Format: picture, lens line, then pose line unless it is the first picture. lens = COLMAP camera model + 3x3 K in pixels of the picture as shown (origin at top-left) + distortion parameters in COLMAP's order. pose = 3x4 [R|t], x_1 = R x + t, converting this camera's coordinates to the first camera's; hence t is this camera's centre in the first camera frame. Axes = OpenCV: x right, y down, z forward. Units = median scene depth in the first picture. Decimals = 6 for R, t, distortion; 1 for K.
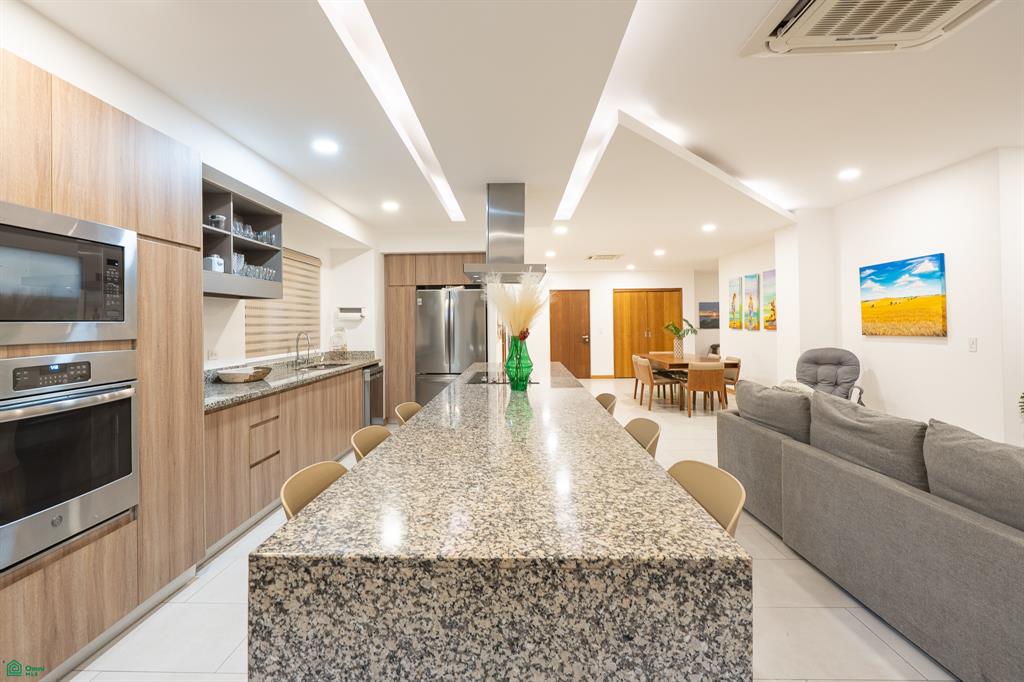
lens RADIAL K [[486.0, 0, 509.3], [0, 486.0, 320.1], [0, 0, 1]] dist [0.001024, 0.002103]
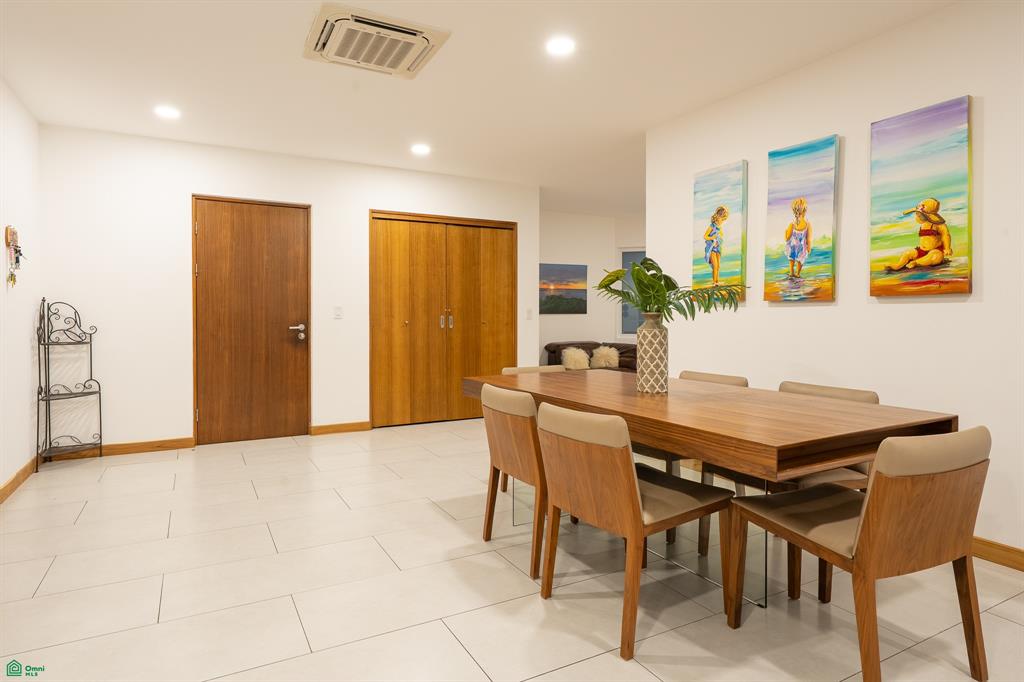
lens RADIAL K [[576.1, 0, 496.7], [0, 576.1, 324.5], [0, 0, 1]] dist [-0.007497, -0.001480]
pose [[0.875992, 0.005917, 0.482290, 0.137112], [-0.013045, 0.999850, 0.011426, 0.045301], [-0.482150, -0.016301, 0.875937, 0.962574]]
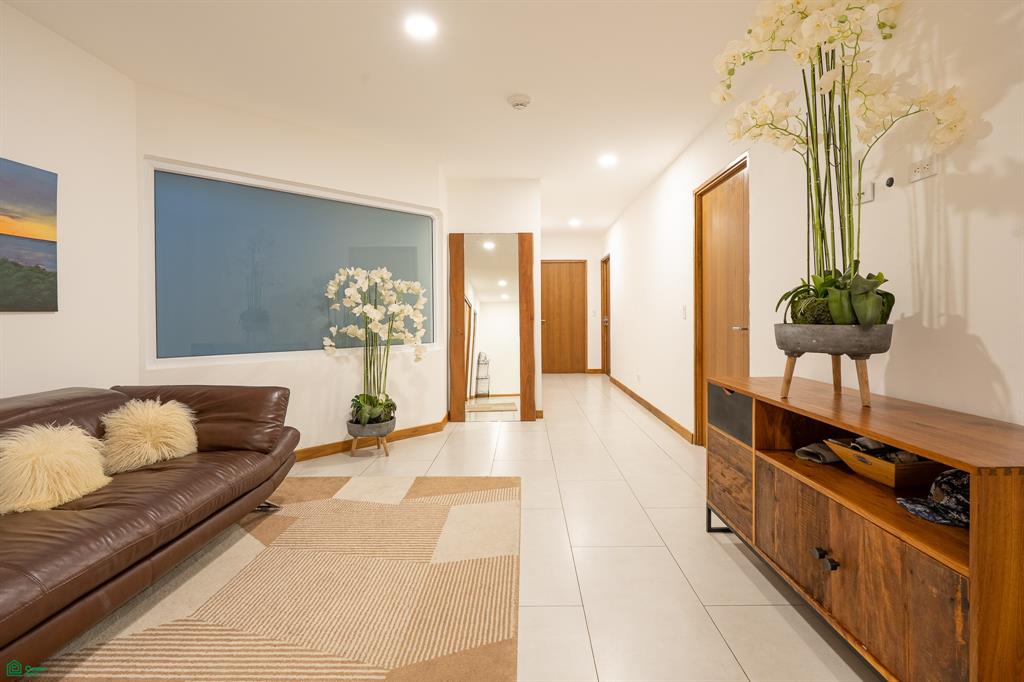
lens RADIAL K [[486.0, 0, 515.5], [0, 486.0, 320.3], [0, 0, 1]] dist [0.001024, 0.002103]
pose [[0.001704, 0.012282, 0.999923, 0.558076], [0.003256, 0.999919, -0.012288, 0.046535], [-0.999993, 0.003277, 0.001664, 1.643054]]
